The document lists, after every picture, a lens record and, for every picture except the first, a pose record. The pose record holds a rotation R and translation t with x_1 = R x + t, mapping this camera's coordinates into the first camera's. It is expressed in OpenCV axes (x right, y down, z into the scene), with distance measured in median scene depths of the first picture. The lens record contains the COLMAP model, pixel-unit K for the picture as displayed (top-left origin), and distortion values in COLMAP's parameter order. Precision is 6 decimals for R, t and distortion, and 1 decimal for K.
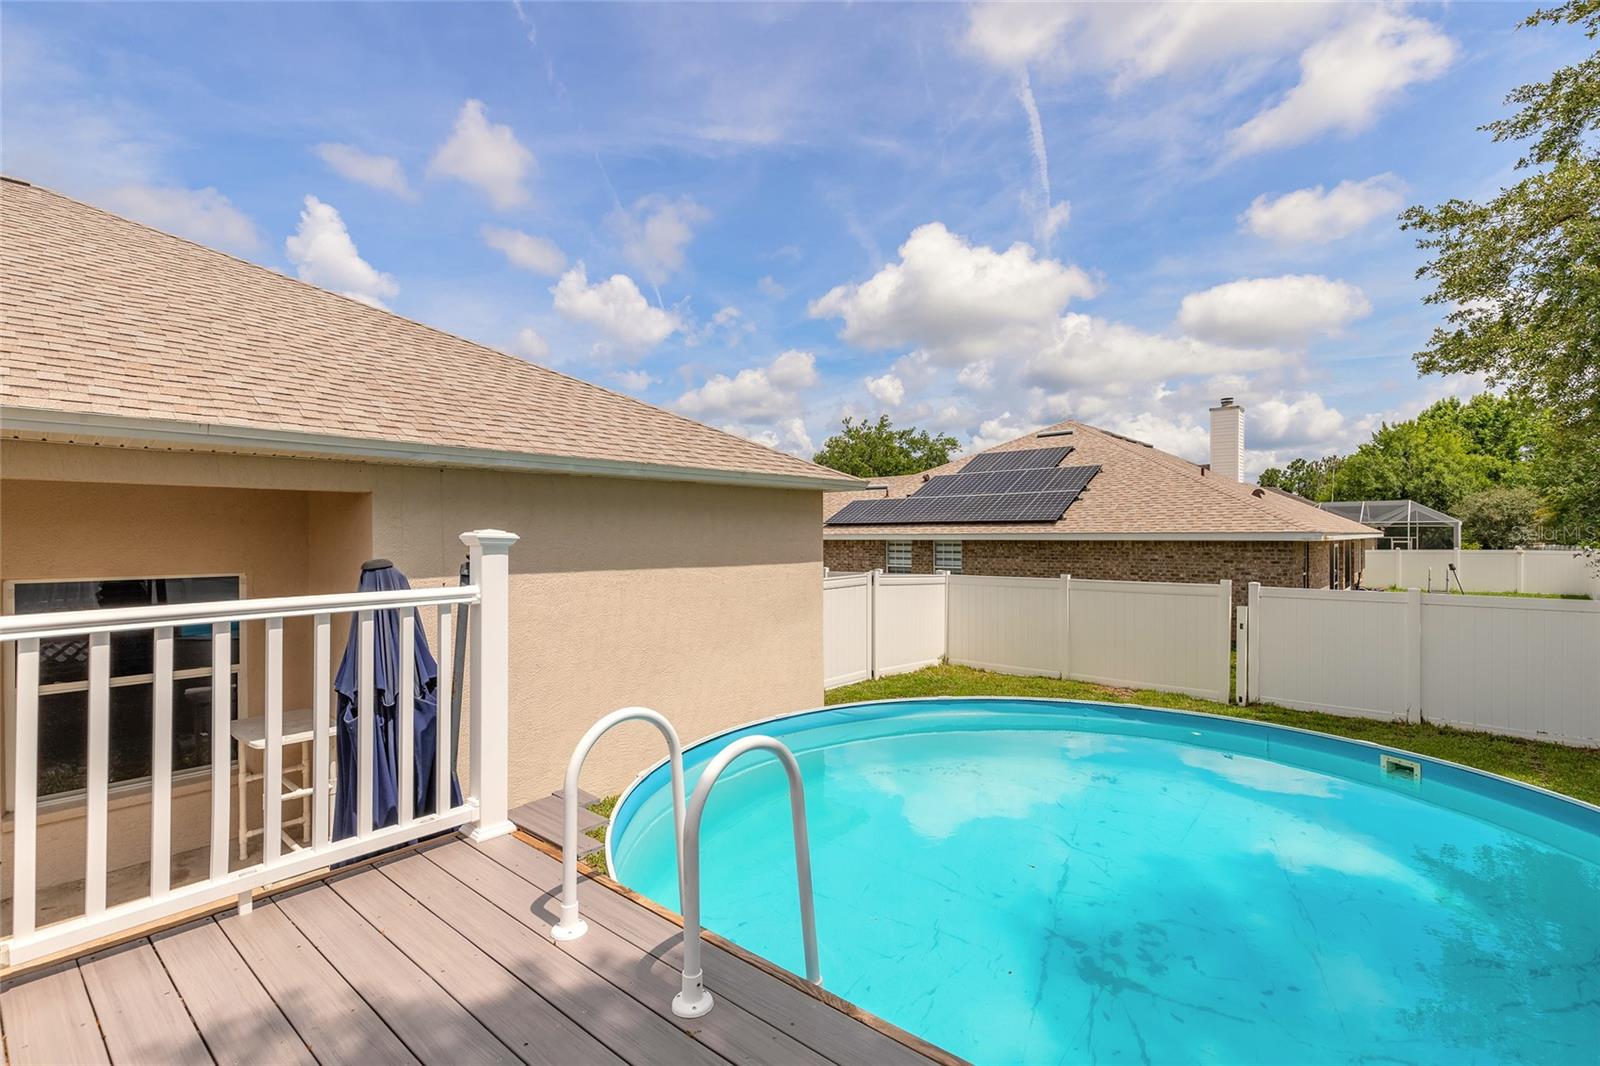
lens RADIAL K [[733.6, 0, 797.4], [0, 733.6, 536.5], [0, 0, 1]] dist [0.019442, 0.000197]
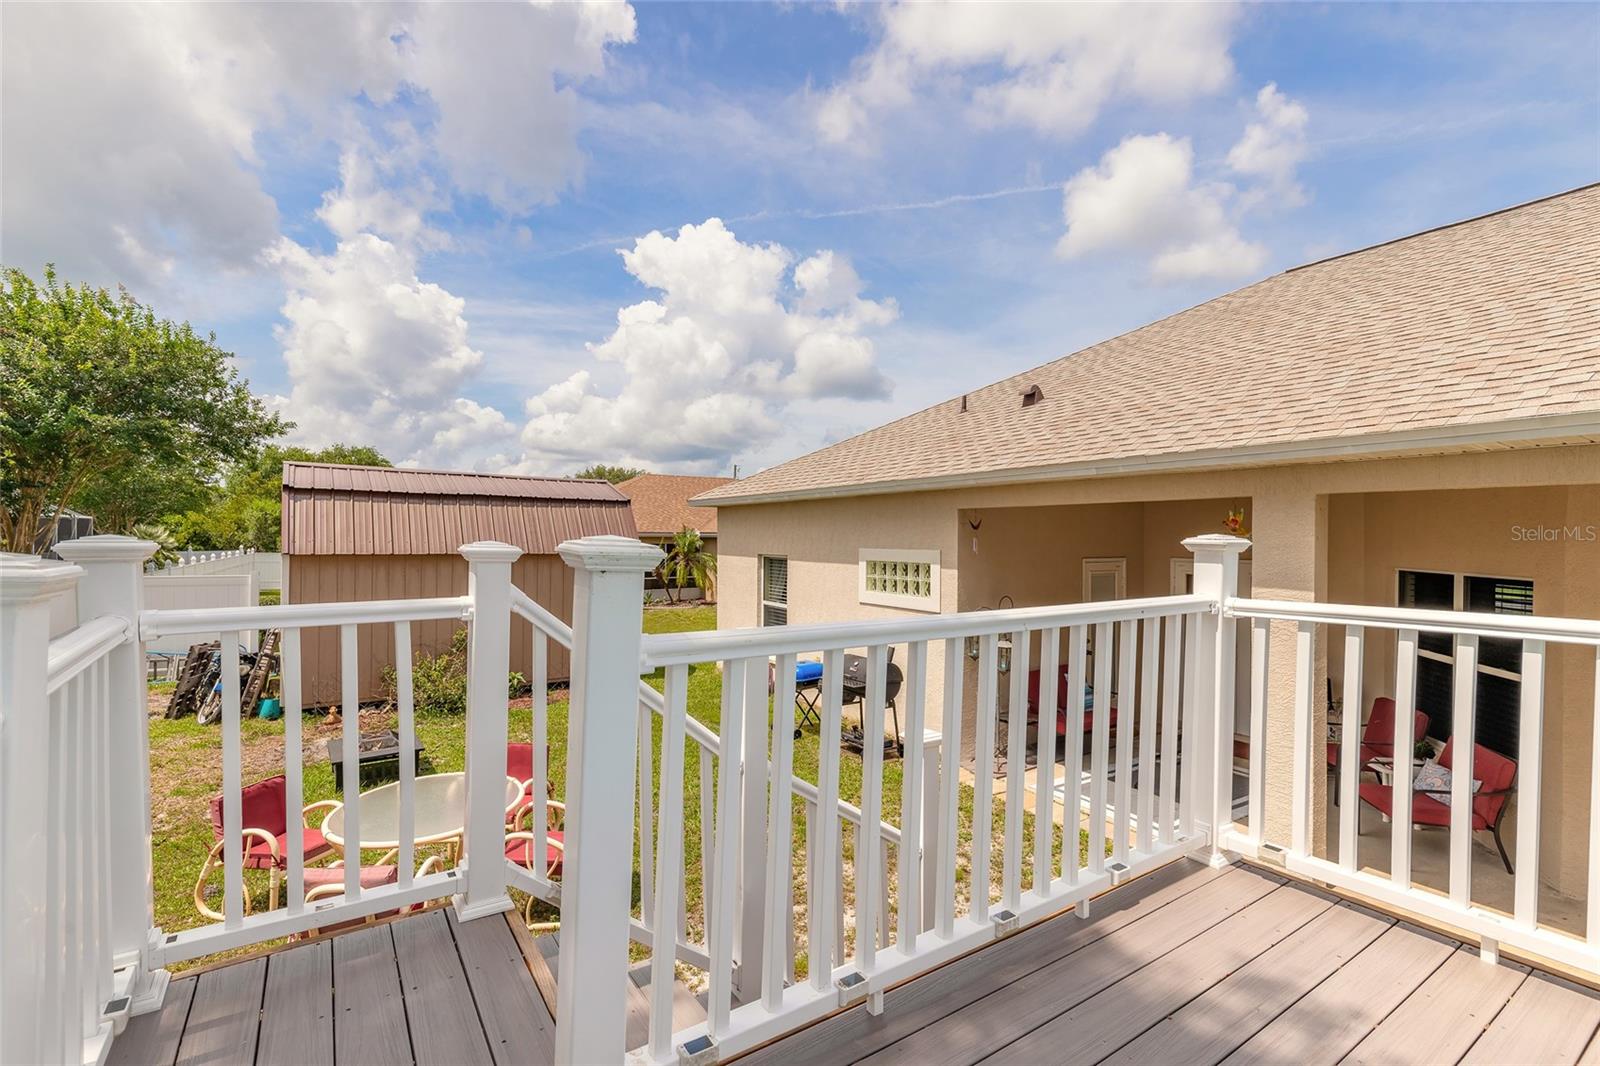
lens RADIAL K [[733.6, 0, 792.3], [0, 733.6, 544.0], [0, 0, 1]] dist [0.019442, 0.000197]
pose [[-0.280727, 0.014026, -0.959685, 0.357382], [-0.008602, 0.999816, 0.017128, -0.006302], [0.959749, 0.013063, -0.280554, 0.442442]]
